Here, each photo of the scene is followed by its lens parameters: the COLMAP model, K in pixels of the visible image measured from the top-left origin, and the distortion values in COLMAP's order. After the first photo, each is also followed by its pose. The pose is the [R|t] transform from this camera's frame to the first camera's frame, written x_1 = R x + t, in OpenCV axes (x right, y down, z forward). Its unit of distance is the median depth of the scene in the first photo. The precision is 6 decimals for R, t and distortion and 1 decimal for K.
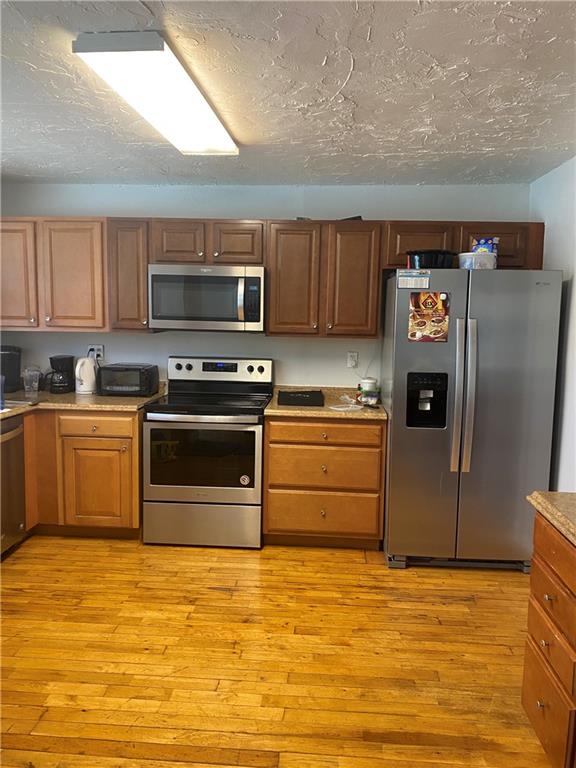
lens RADIAL K [[589.2, 0, 290.7], [0, 589.2, 378.3], [0, 0, 1]] dist [0.026747, -0.031526]
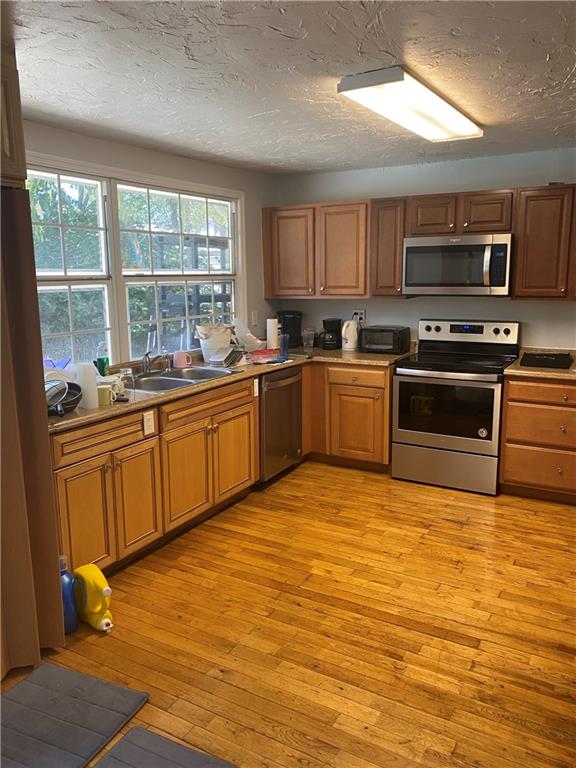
lens RADIAL K [[589.2, 0, 287.9], [0, 589.2, 380.6], [0, 0, 1]] dist [0.026747, -0.031526]
pose [[0.897532, 0.048076, -0.438321, 0.074432], [-0.017932, 0.997196, 0.072654, 0.002567], [0.440585, -0.057349, 0.895877, -0.143108]]
